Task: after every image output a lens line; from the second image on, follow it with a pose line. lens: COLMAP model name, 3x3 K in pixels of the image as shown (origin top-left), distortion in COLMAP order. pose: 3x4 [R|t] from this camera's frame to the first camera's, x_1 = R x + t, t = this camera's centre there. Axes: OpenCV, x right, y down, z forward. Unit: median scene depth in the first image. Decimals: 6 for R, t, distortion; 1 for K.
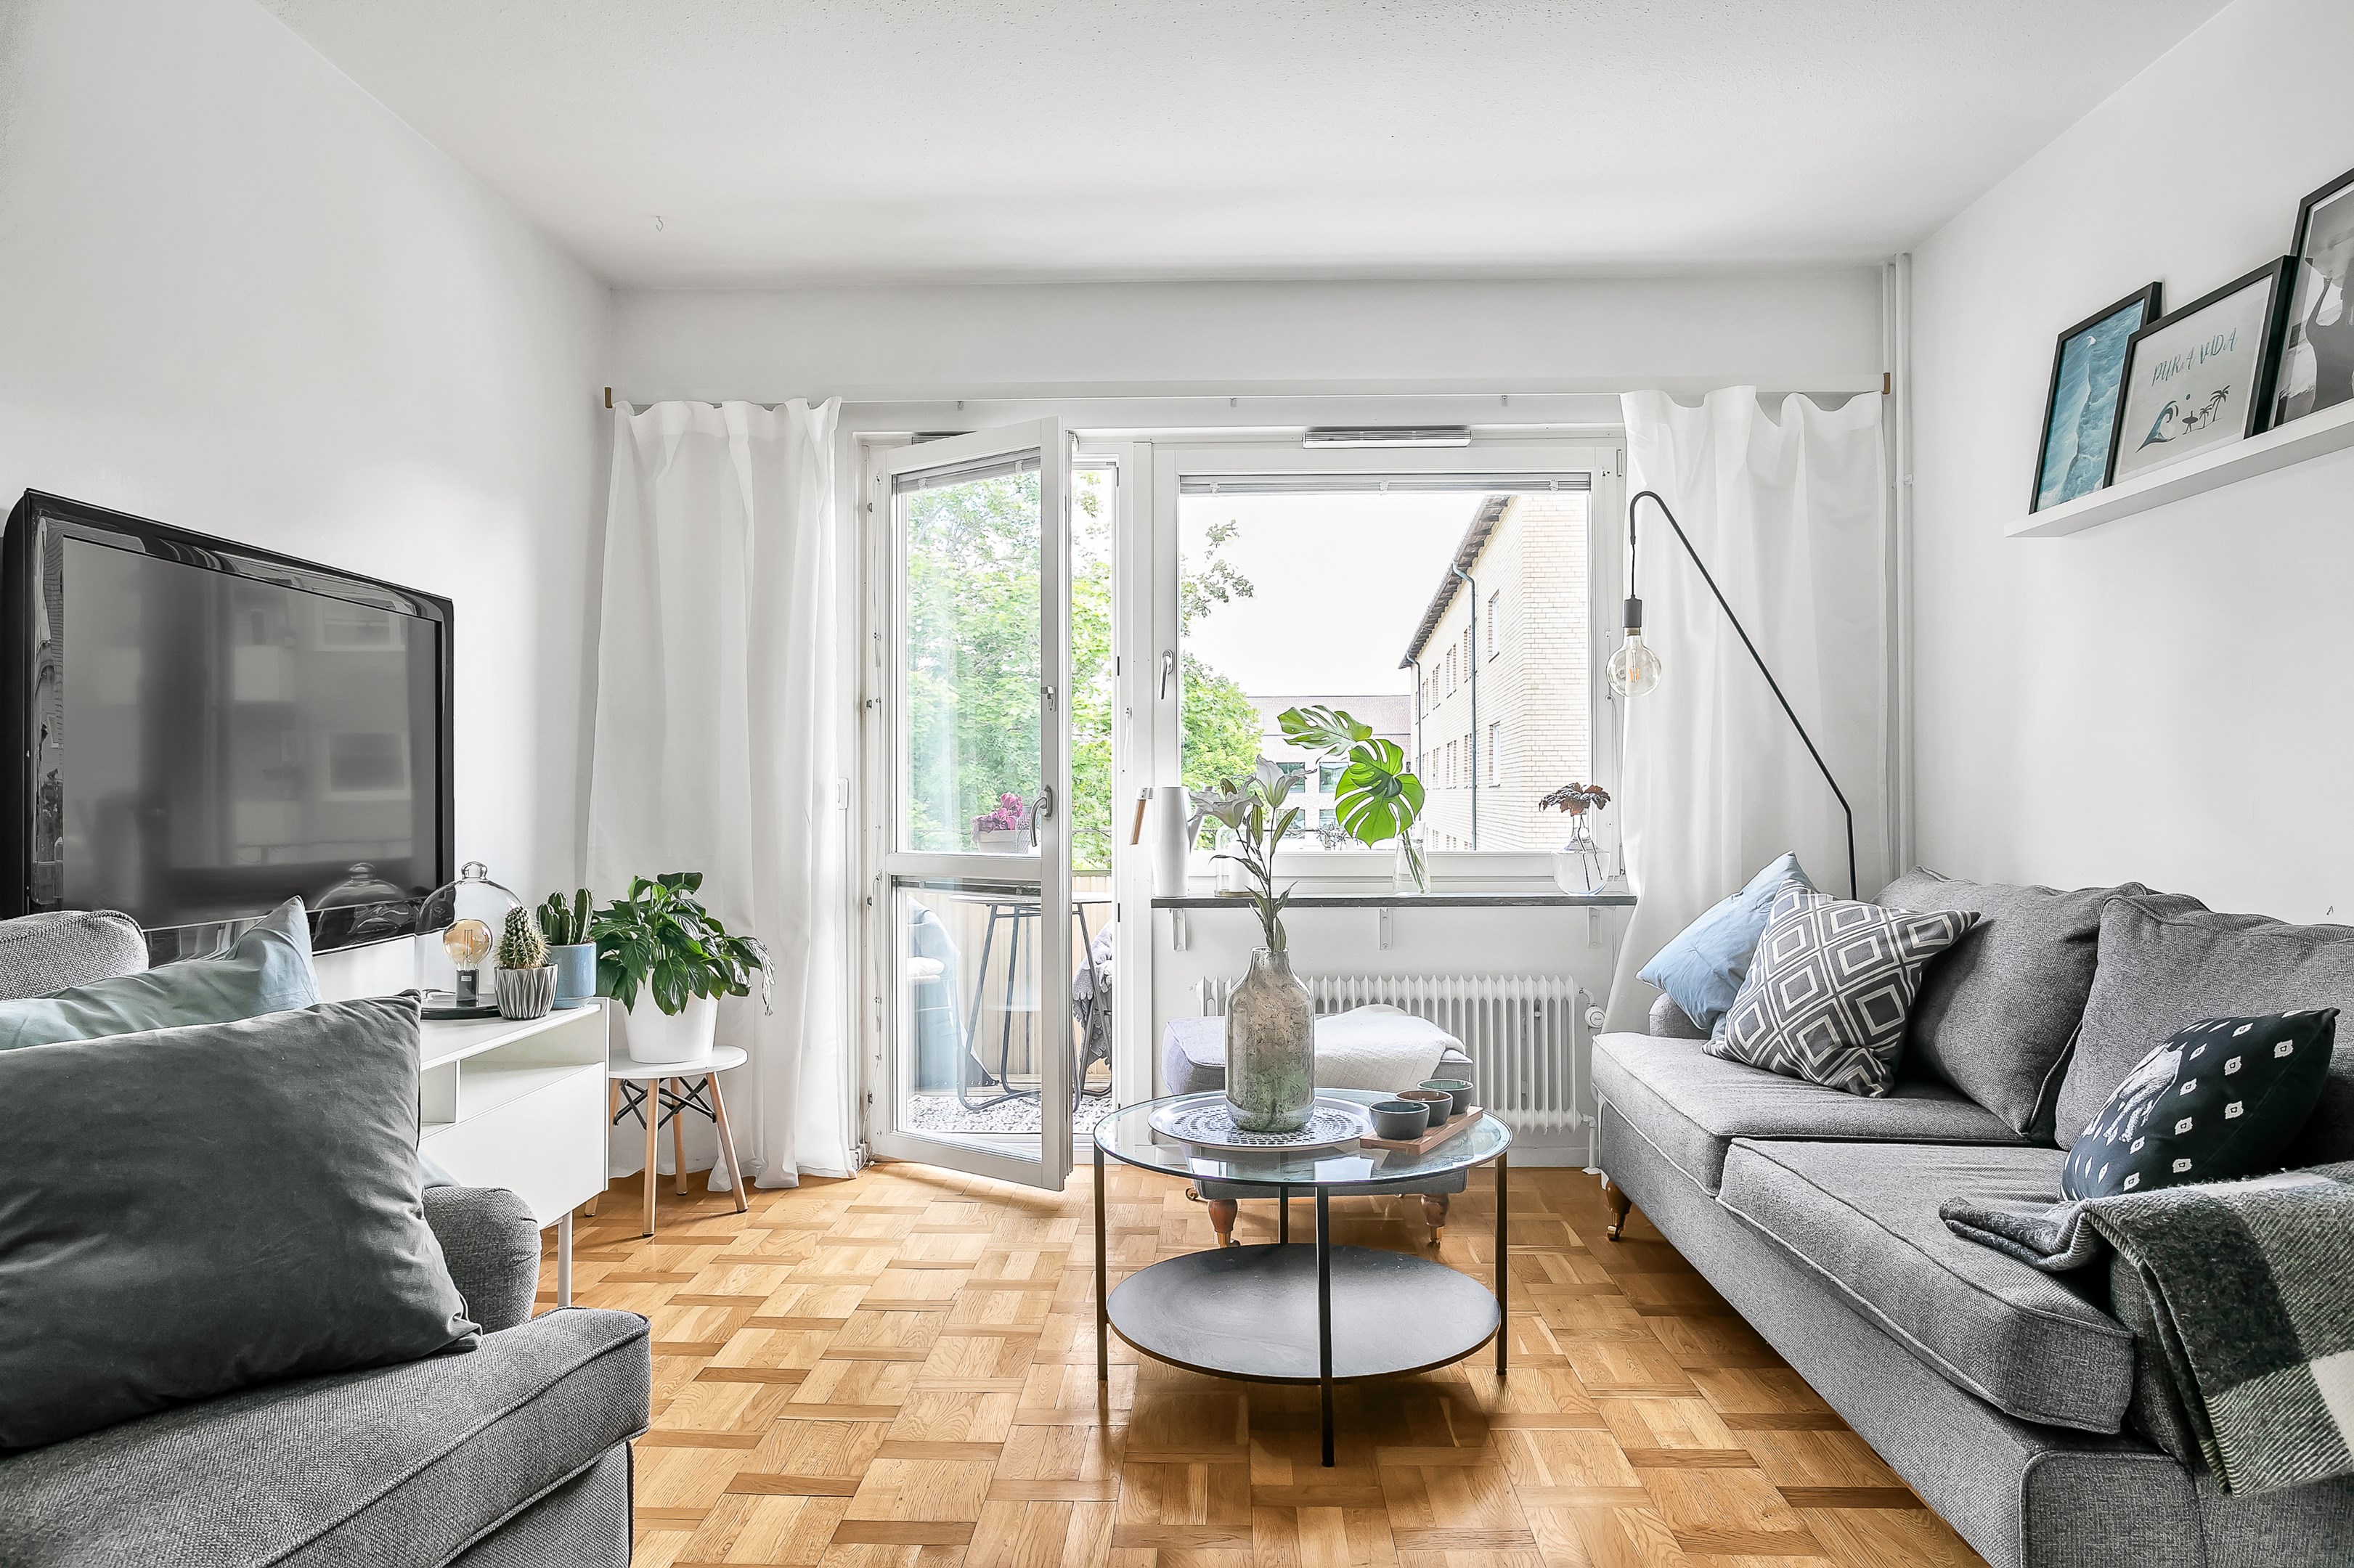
lens RADIAL K [[1512.0, 0, 1179.8], [0, 1512.0, 781.2], [0, 0, 1]] dist [-0.030675, 0.033467]
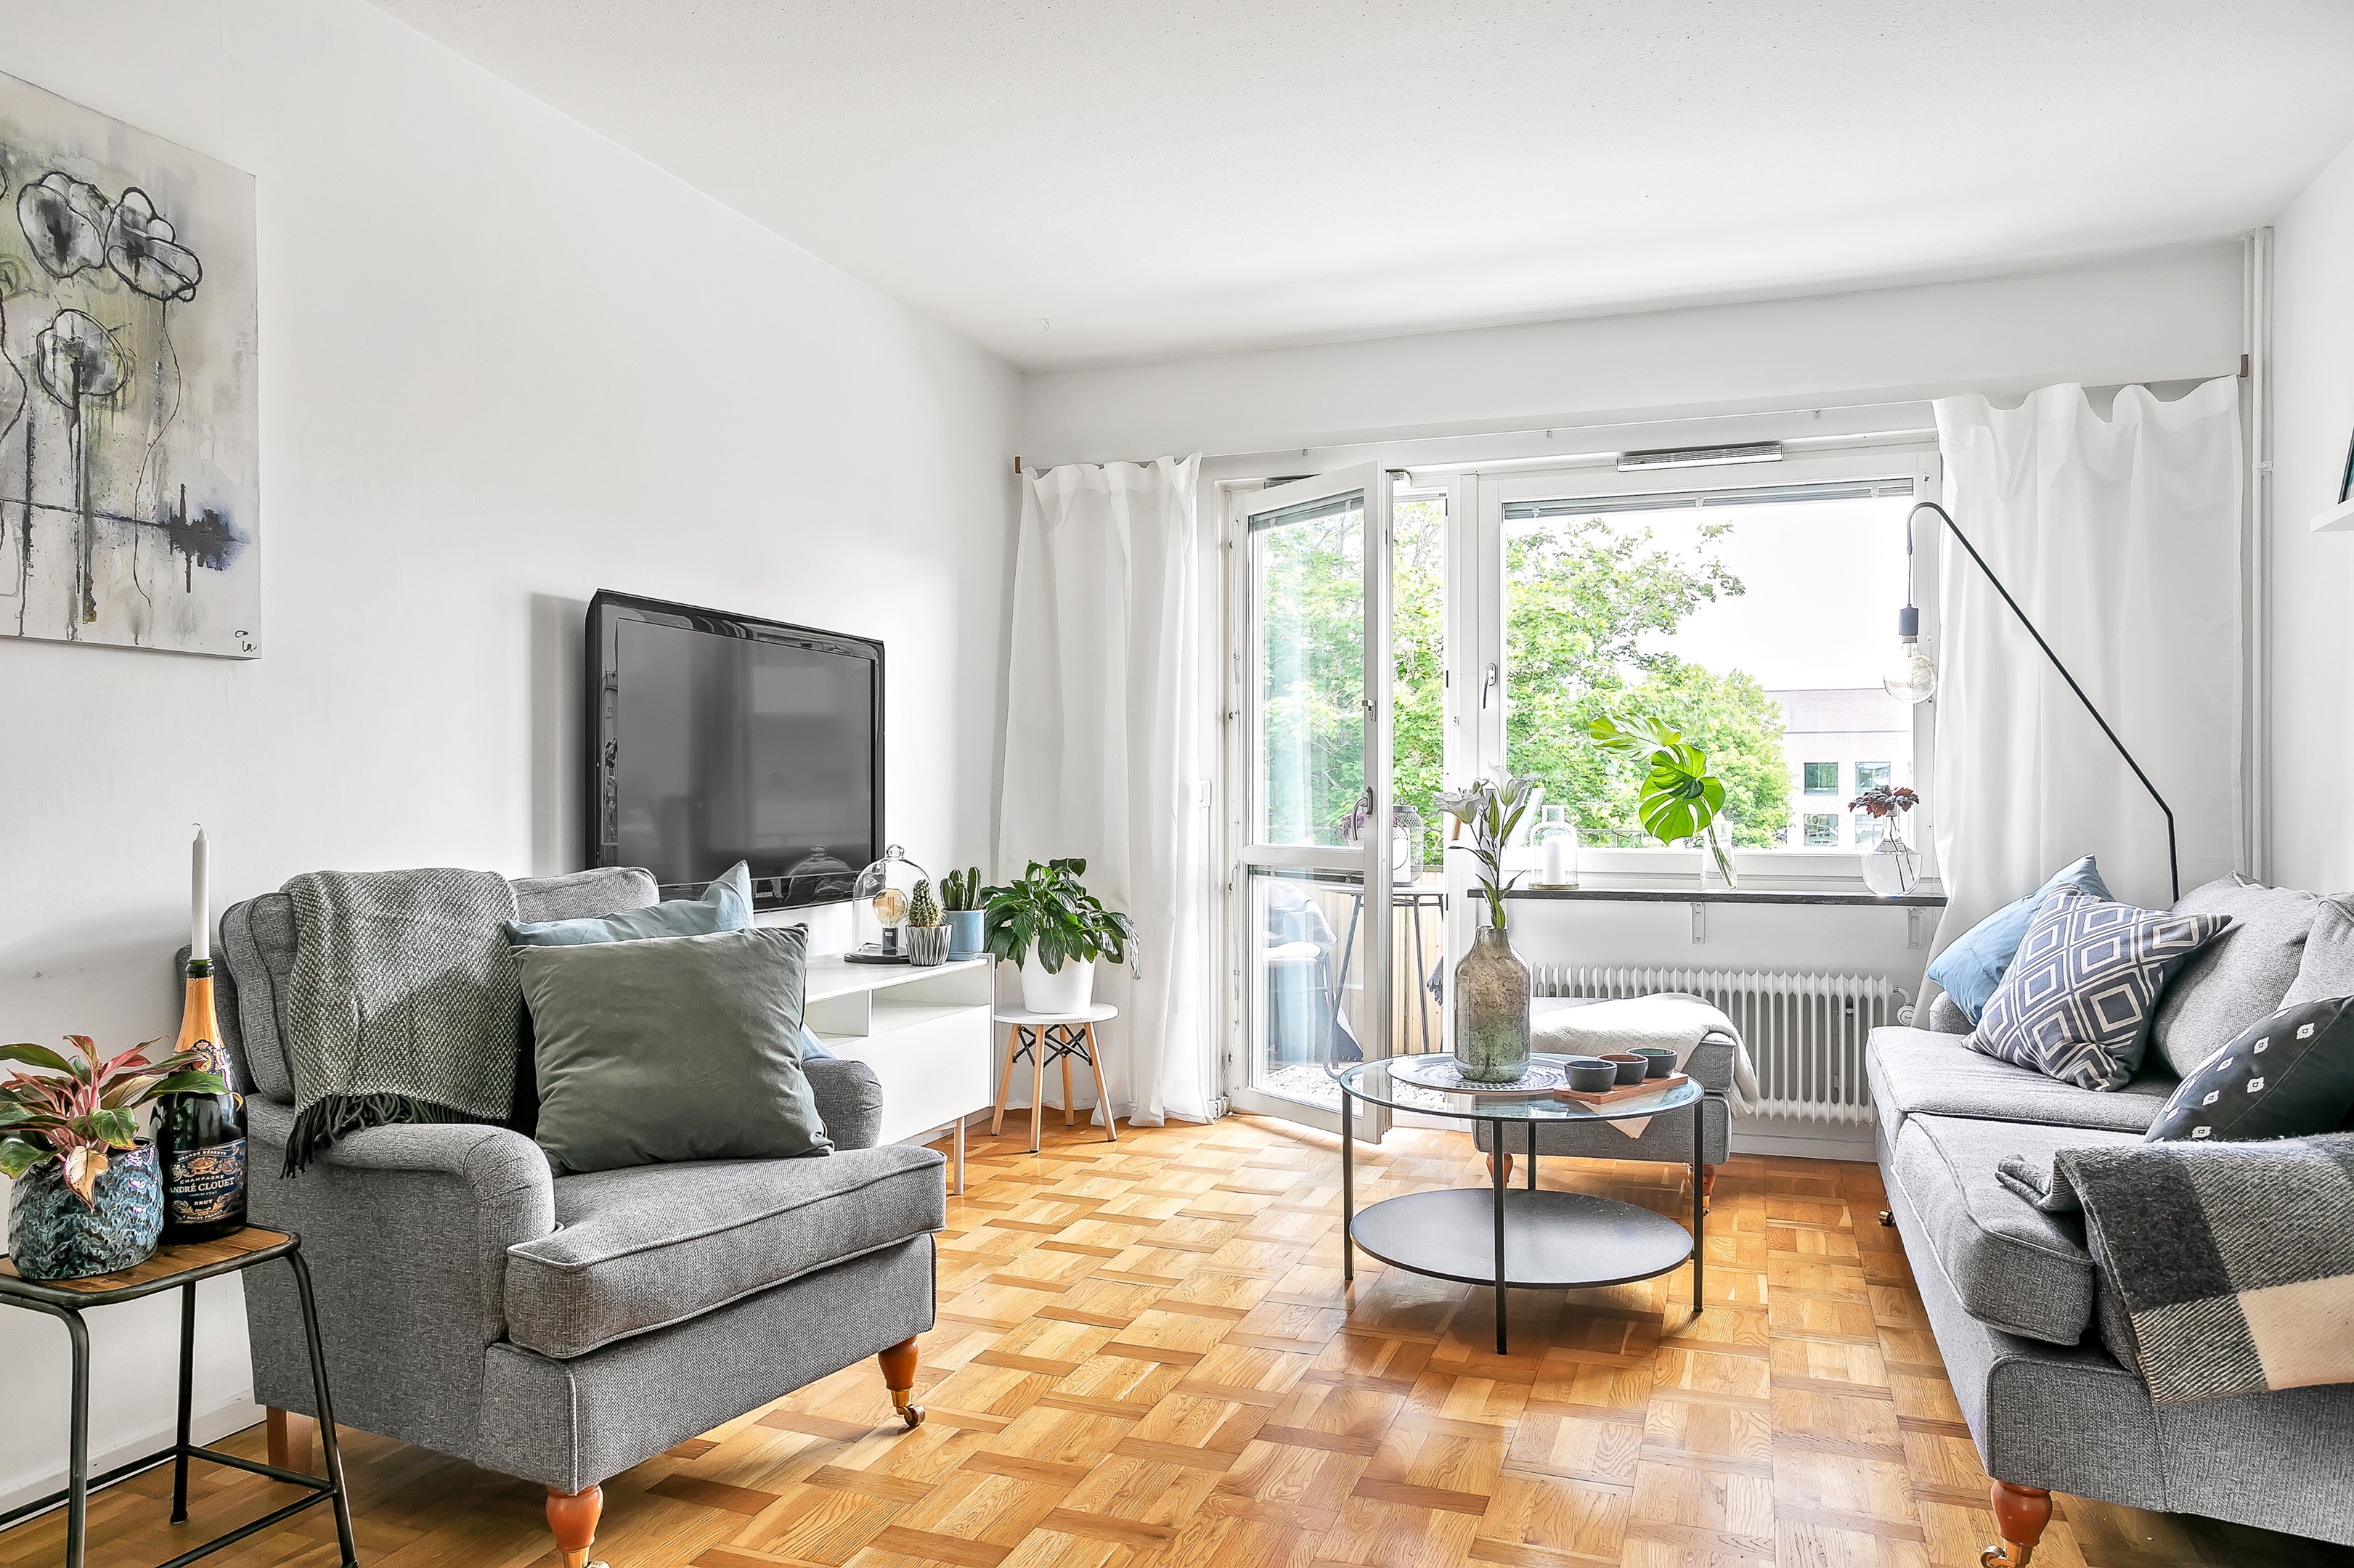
lens RADIAL K [[1563.1, 0, 1174.3], [0, 1563.1, 789.0], [0, 0, 1]] dist [-0.023667, 0.030826]
pose [[0.946790, 0.002419, -0.321842, 0.196598], [-0.001017, 0.999989, 0.004523, -0.001054], [0.321850, -0.003955, 0.946783, -0.203750]]
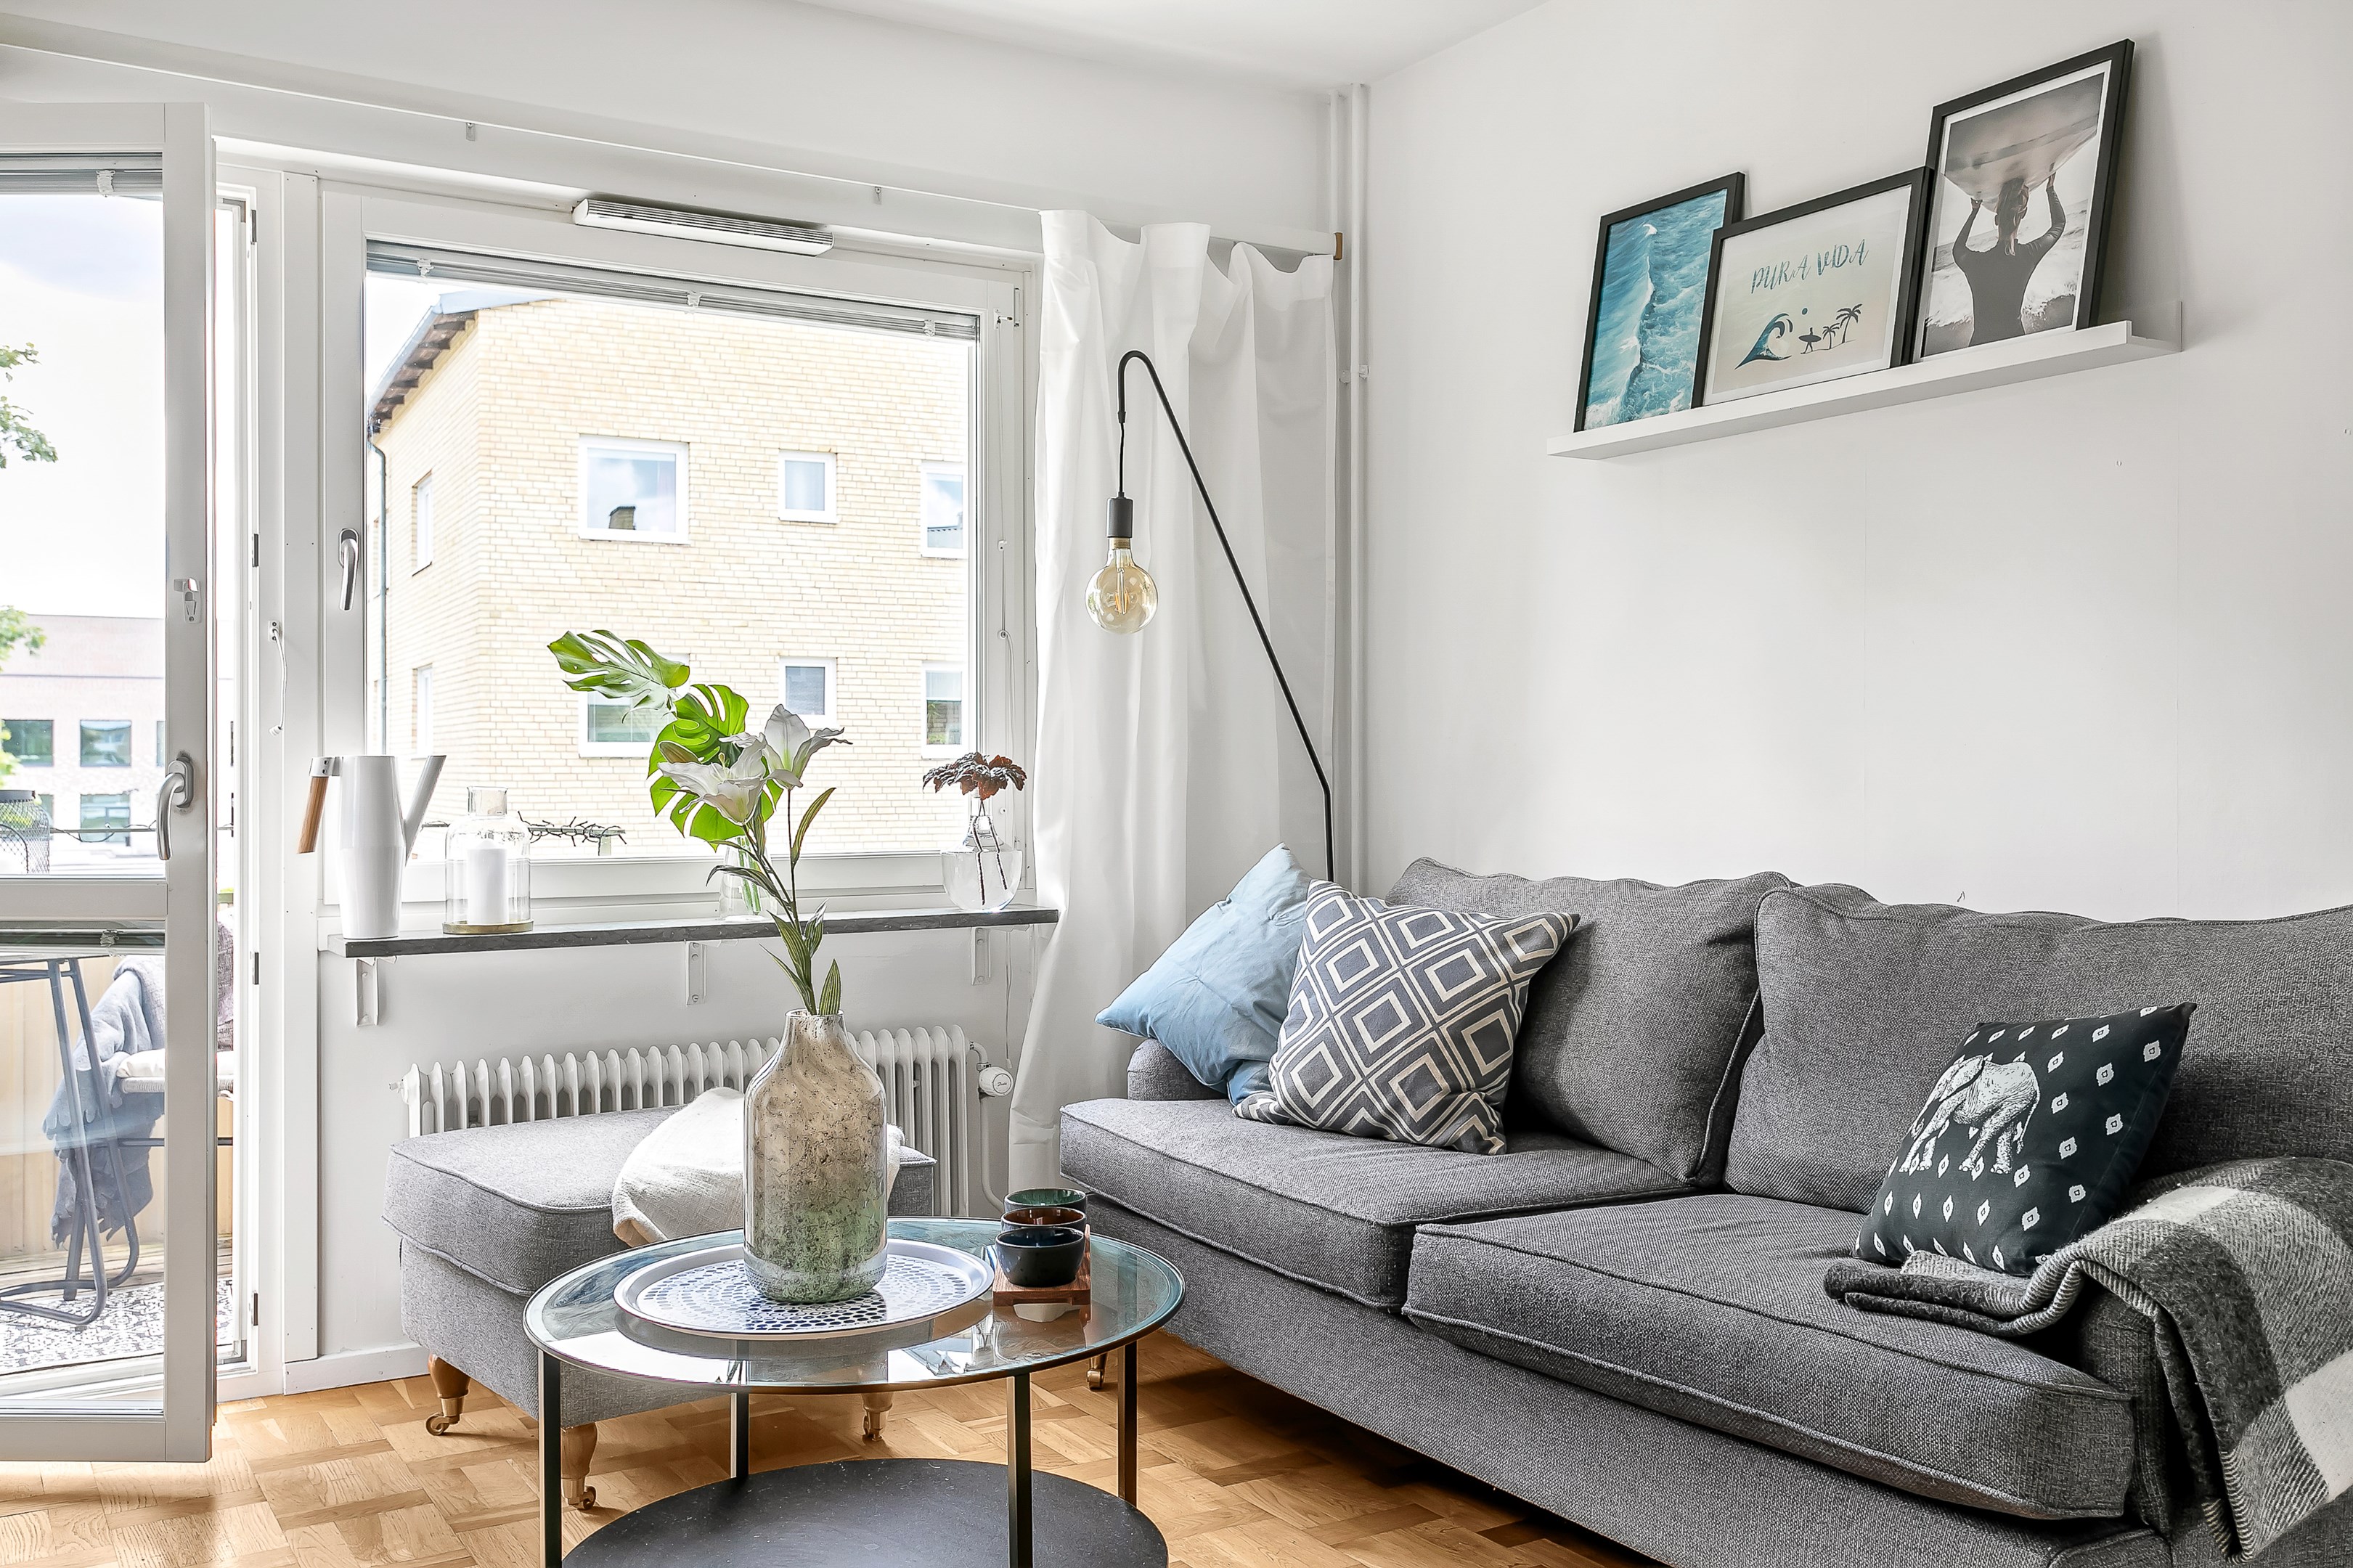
lens RADIAL K [[2106.1, 0, 1187.4], [0, 2106.1, 766.1], [0, 0, 1]] dist [-0.010387, 0.042918]
pose [[0.832750, 0.002230, 0.553645, -0.271869], [-0.005803, 0.999972, 0.004702, 0.003011], [-0.553619, -0.007129, 0.832740, 0.166074]]
